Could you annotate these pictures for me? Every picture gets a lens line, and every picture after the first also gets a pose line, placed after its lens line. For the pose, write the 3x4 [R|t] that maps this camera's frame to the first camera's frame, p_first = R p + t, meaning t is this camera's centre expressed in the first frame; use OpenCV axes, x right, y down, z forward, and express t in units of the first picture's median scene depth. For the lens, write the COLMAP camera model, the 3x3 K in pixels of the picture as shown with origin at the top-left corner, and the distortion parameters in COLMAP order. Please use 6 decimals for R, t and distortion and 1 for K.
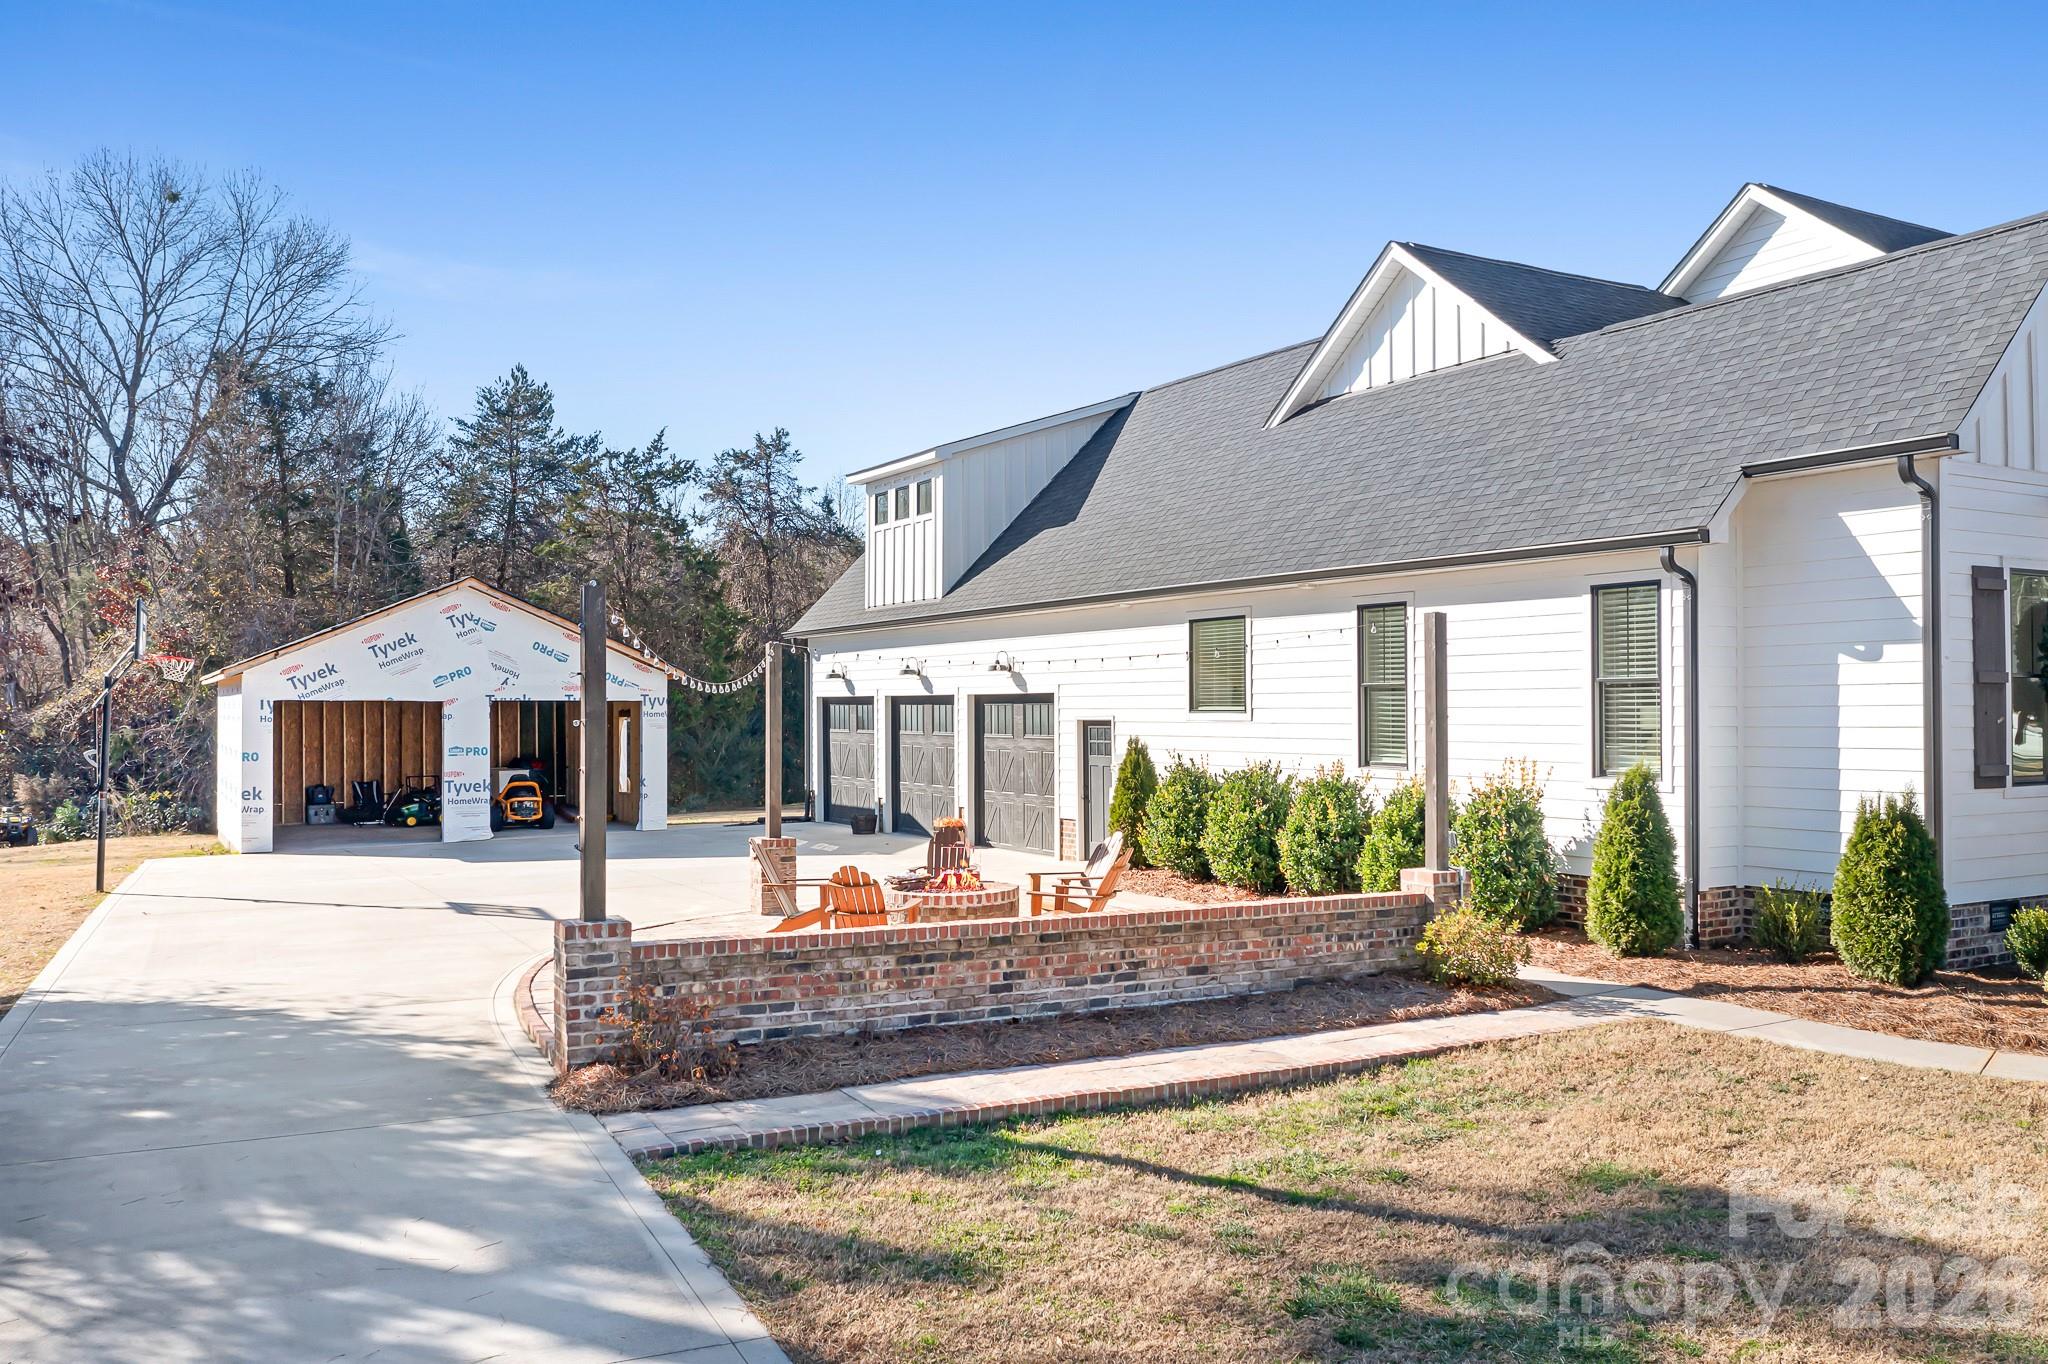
lens RADIAL K [[1627.2, 0, 1024.8], [0, 1627.2, 703.5], [0, 0, 1]] dist [0.007865, -0.038628]
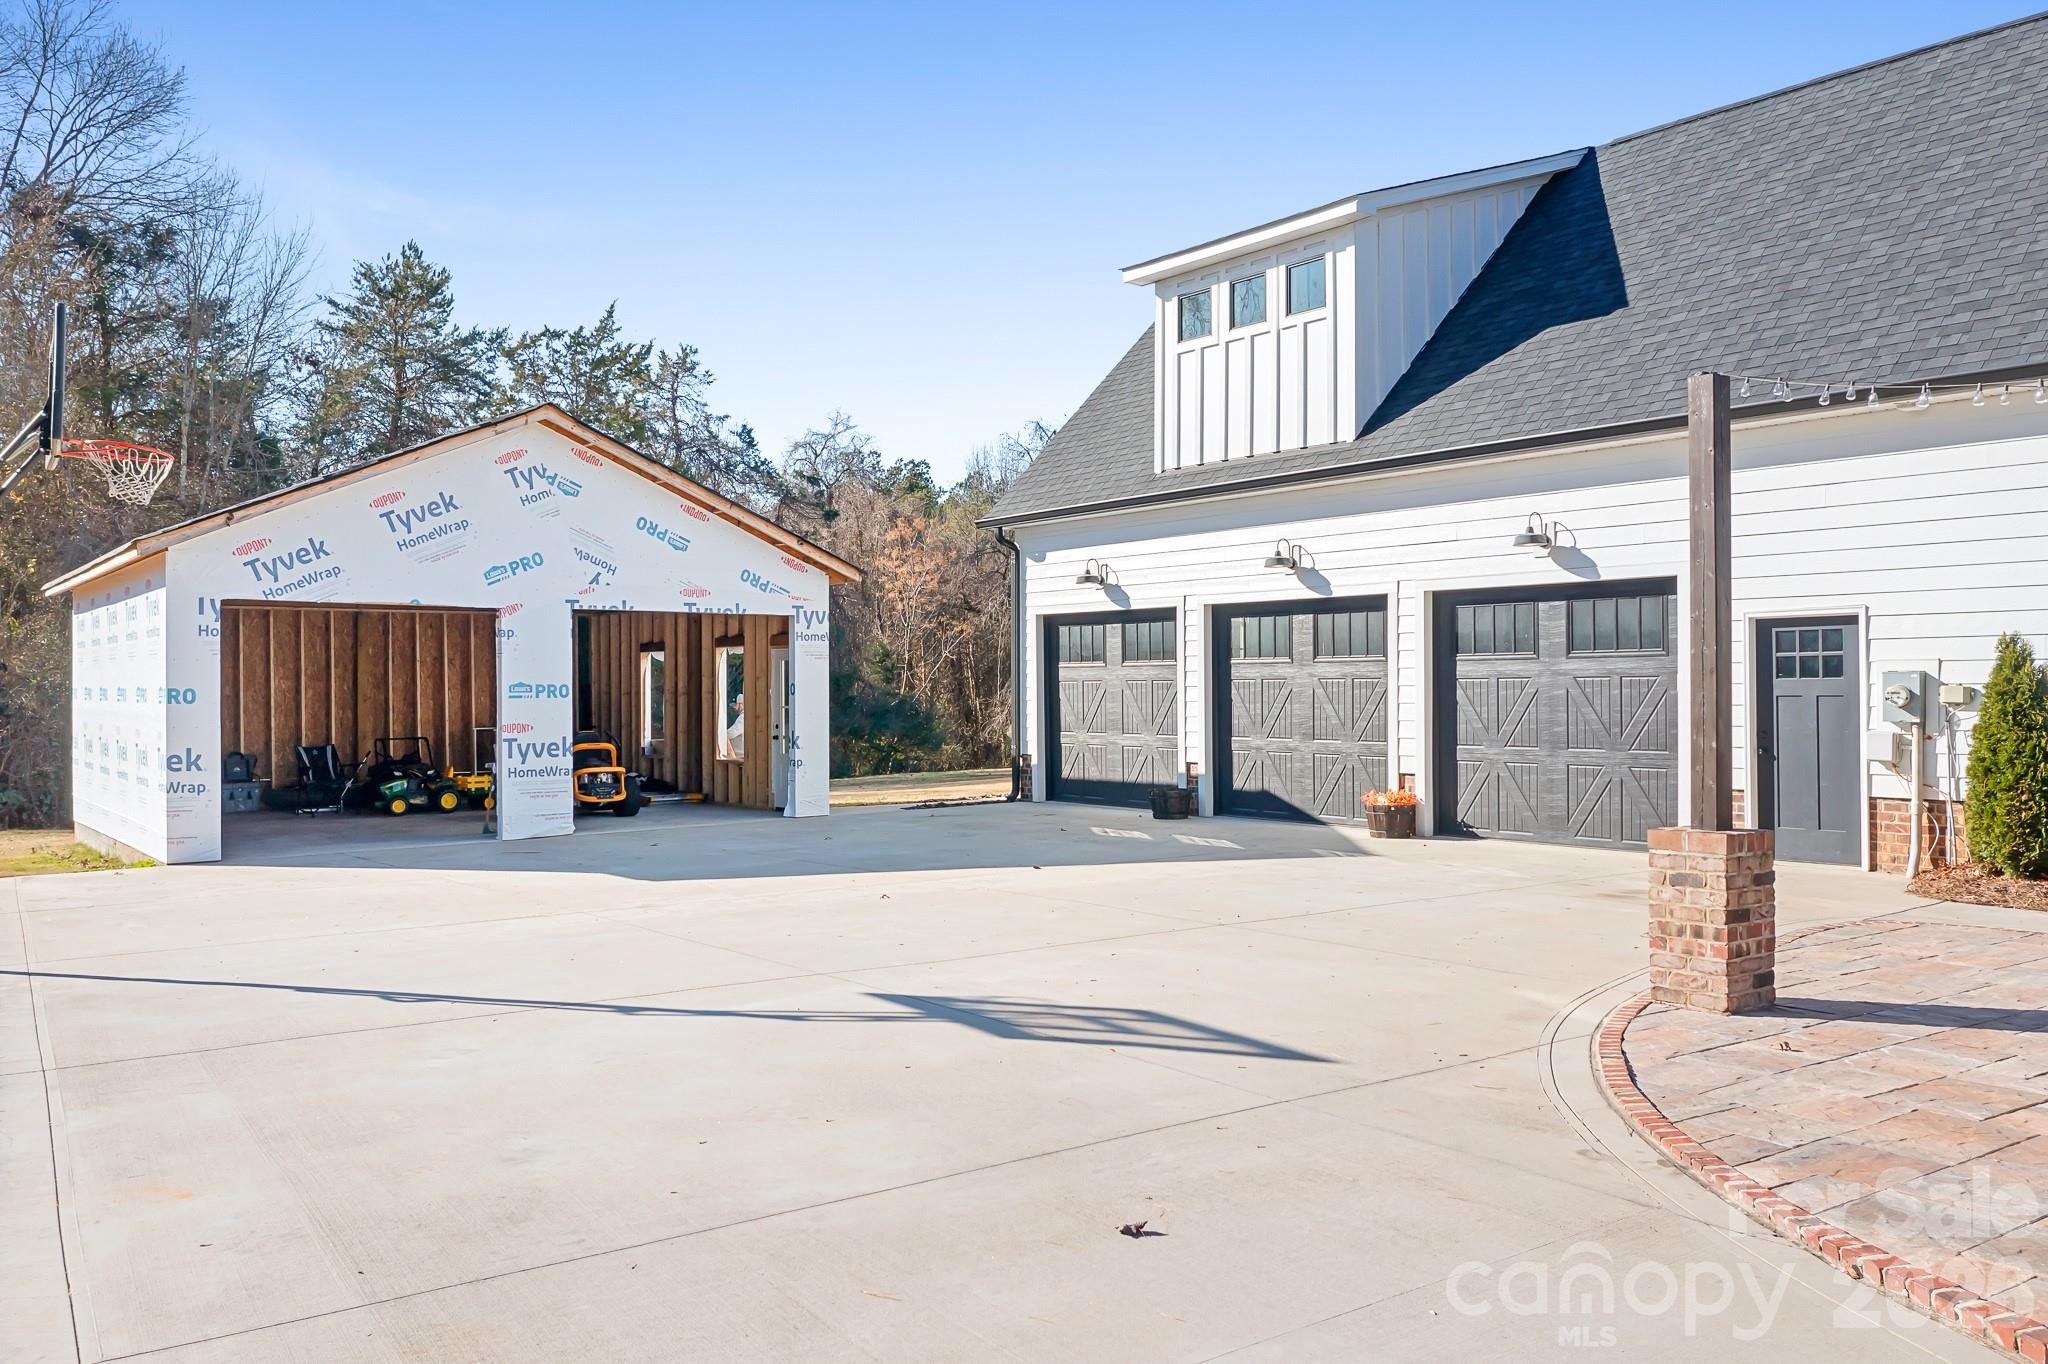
lens RADIAL K [[1627.2, 0, 1025.2], [0, 1627.2, 682.6], [0, 0, 1]] dist [0.007865, -0.038628]
pose [[0.991851, 0.000201, 0.127406, -0.237723], [-0.000070, 0.999999, -0.001029, 0.026806], [-0.127406, 0.001012, 0.991850, 0.368150]]
